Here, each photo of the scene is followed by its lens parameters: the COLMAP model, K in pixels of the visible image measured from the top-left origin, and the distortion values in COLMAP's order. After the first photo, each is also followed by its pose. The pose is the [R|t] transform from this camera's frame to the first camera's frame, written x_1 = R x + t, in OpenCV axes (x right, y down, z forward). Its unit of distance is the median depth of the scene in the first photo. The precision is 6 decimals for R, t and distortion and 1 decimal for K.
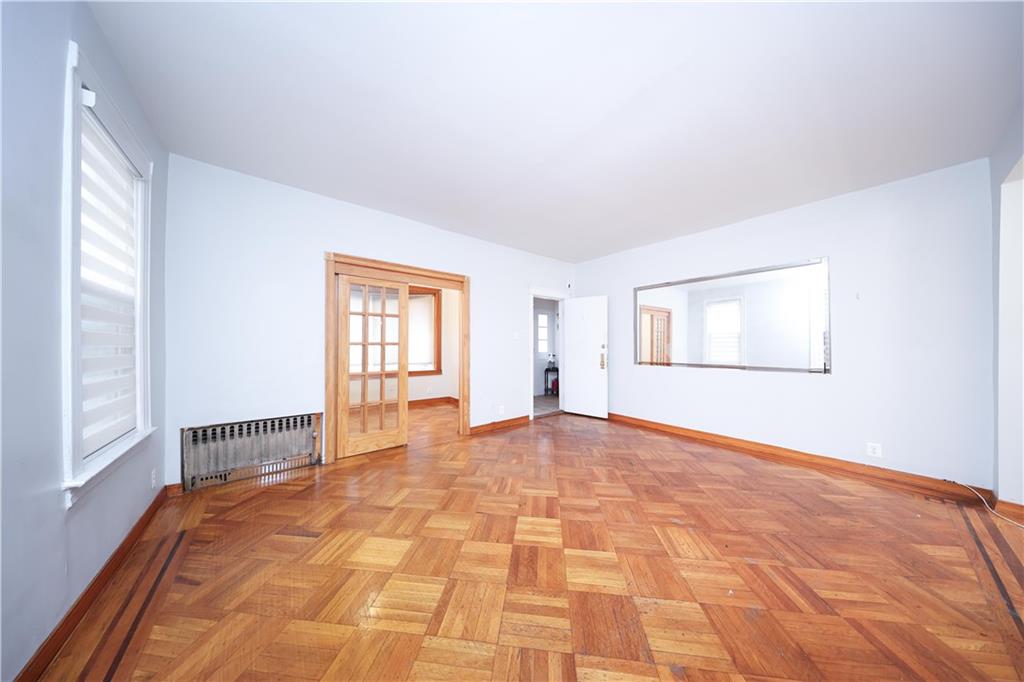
lens RADIAL K [[295.7, 0, 511.1], [0, 295.7, 342.5], [0, 0, 1]] dist [-0.001911, -0.000141]
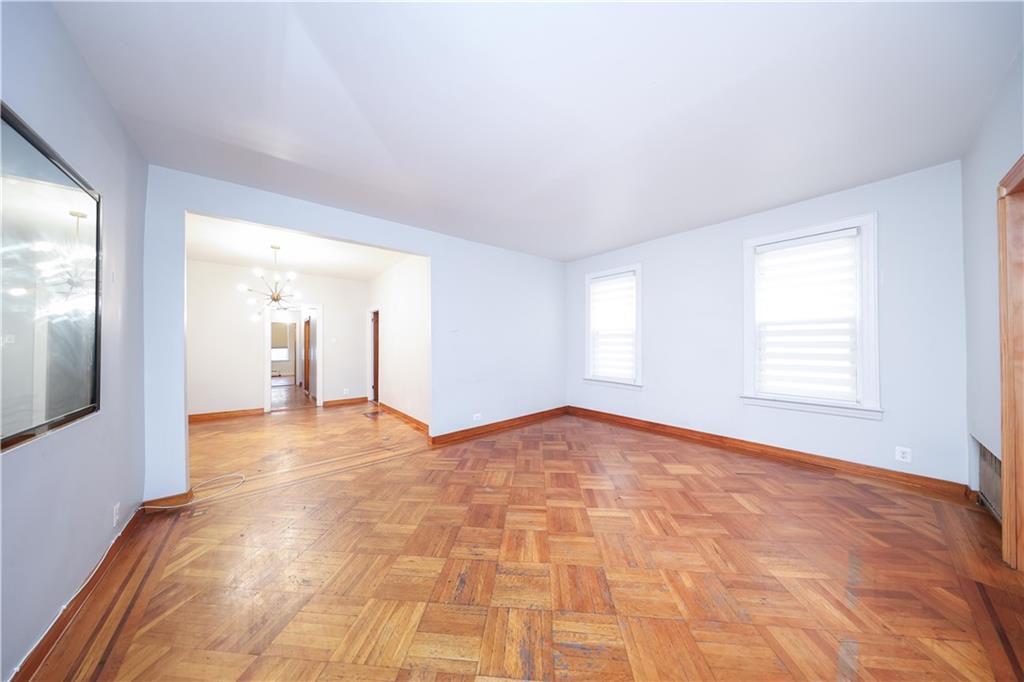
lens RADIAL K [[295.7, 0, 509.5], [0, 295.7, 342.4], [0, 0, 1]] dist [-0.001911, -0.000141]
pose [[-0.999896, 0.003975, -0.013848, 0.459906], [0.004029, 0.999985, -0.003823, -0.017096], [0.013833, -0.003879, -0.999897, 2.144134]]
